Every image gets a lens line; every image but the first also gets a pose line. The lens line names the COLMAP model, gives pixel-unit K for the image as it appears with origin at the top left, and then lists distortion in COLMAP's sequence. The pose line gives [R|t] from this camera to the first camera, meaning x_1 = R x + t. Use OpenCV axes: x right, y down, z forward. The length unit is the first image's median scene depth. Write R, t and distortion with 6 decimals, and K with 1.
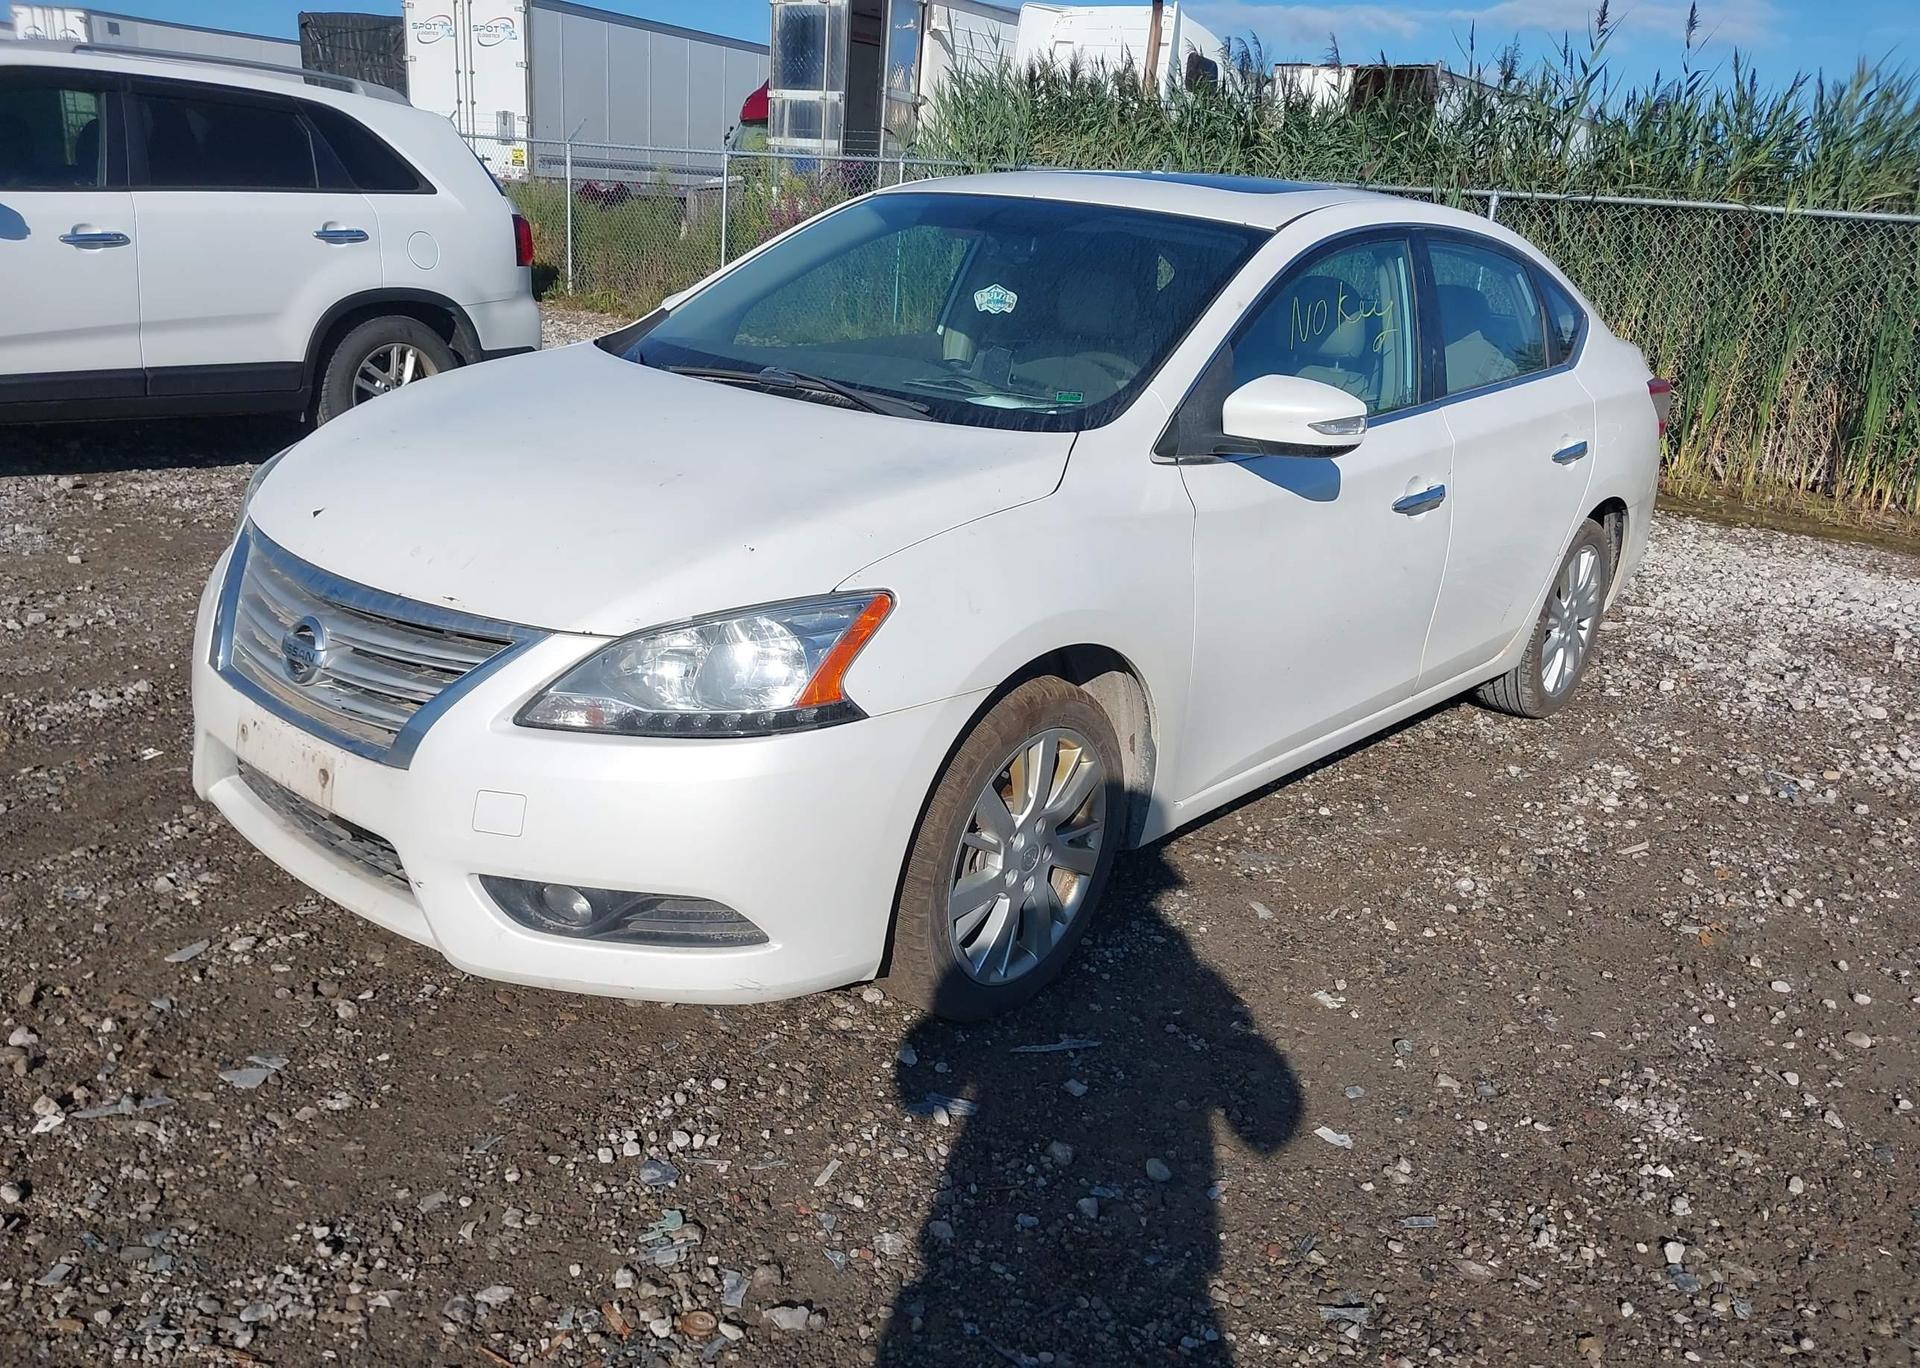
lens RADIAL K [[1614.9, 0, 960.0], [0, 1614.9, 684.0], [0, 0, 1]] dist [-0.001361, 0.005644]
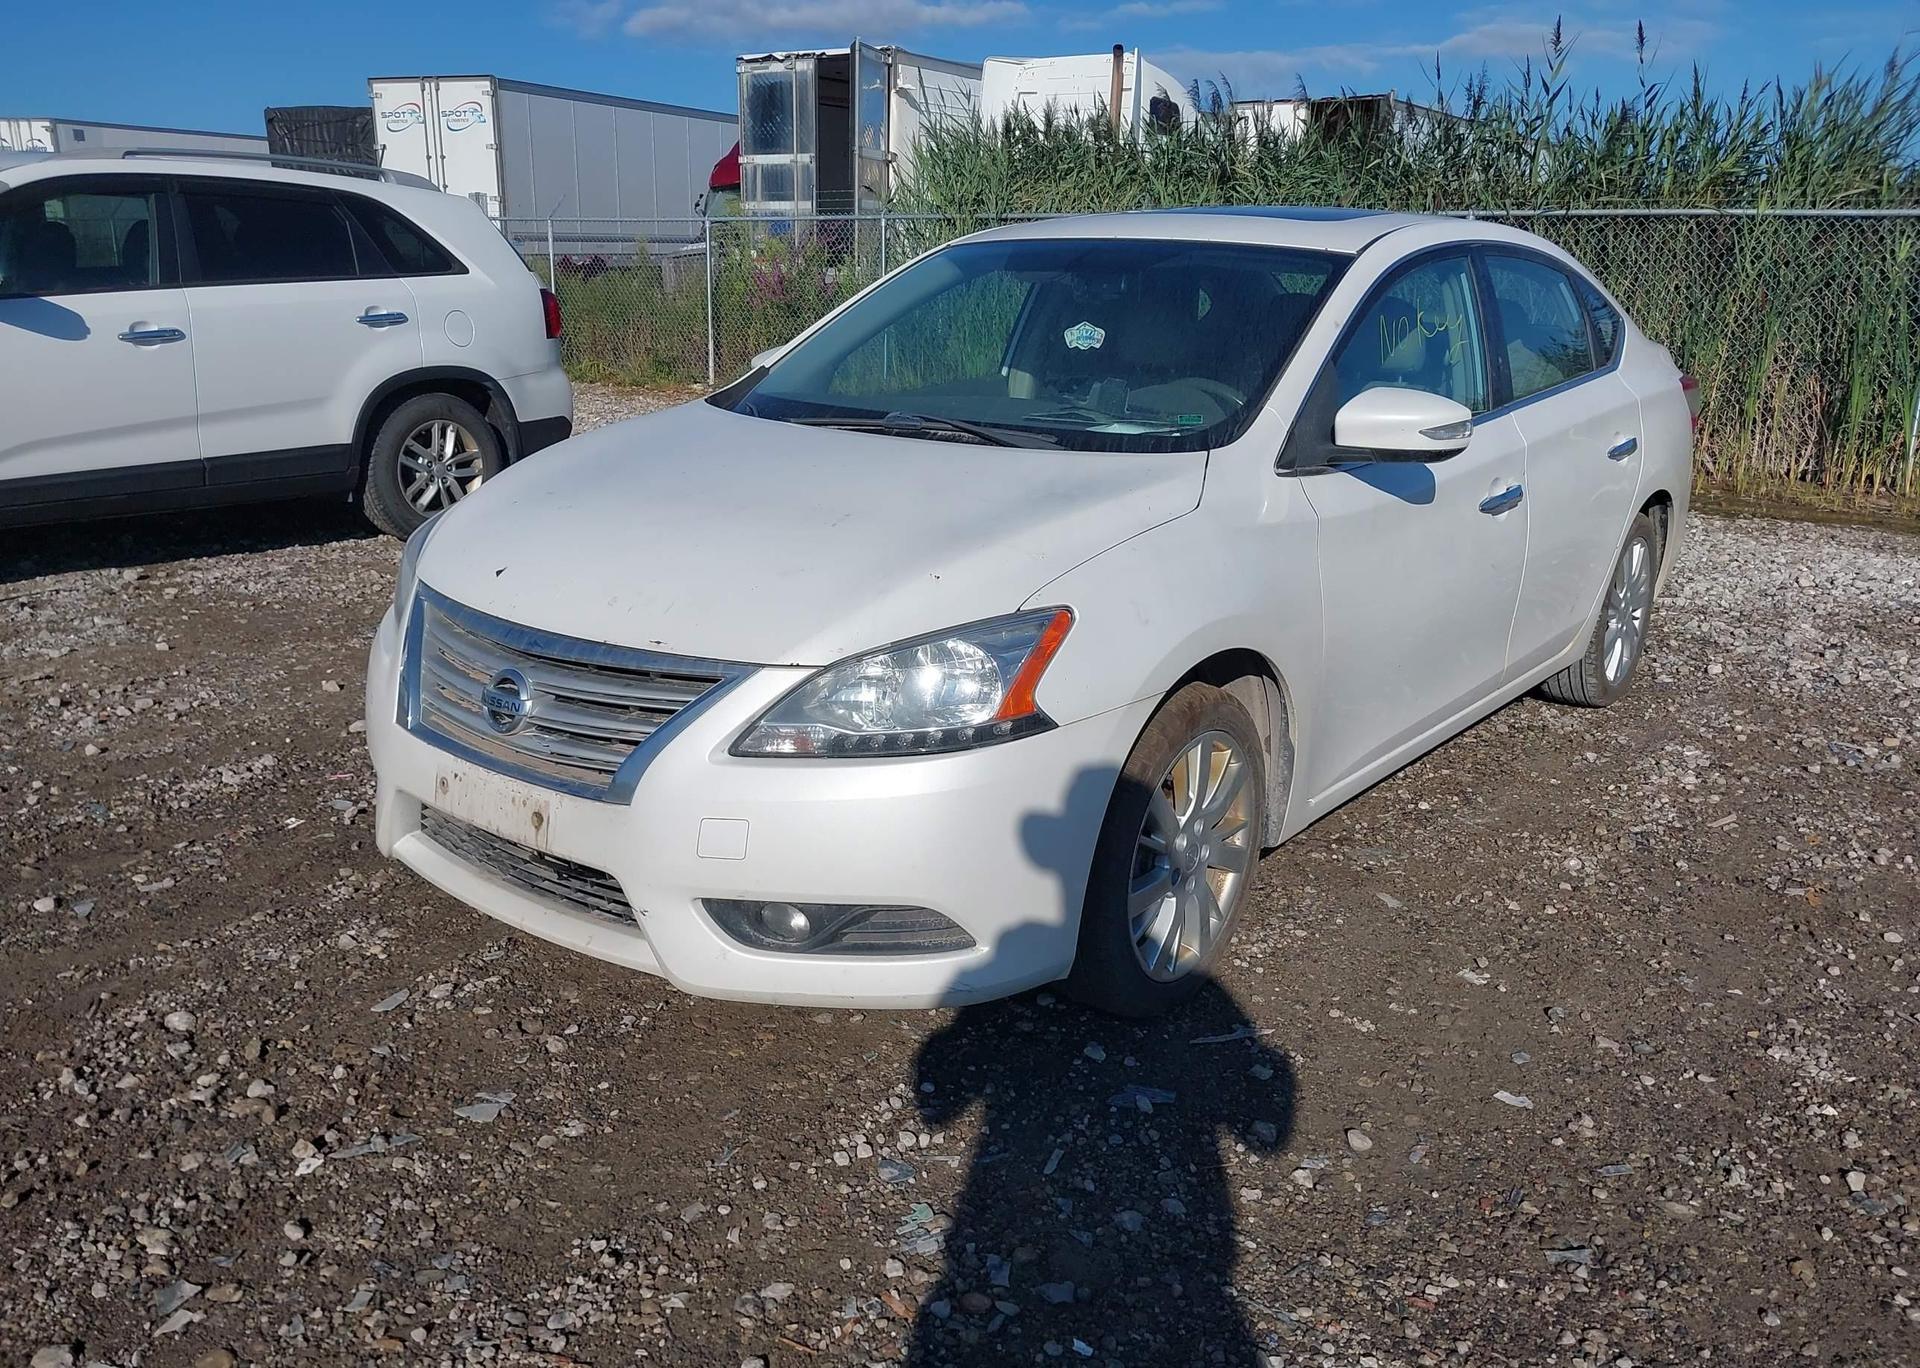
lens RADIAL K [[1628.3, 0, 922.4], [0, 1628.3, 679.6], [0, 0, 1]] dist [-0.000027, -0.000148]
pose [[0.997788, -0.064274, 0.016985, -0.116061], [0.064843, 0.997269, -0.035348, 0.015295], [-0.014667, 0.036371, 0.999231, -0.047776]]
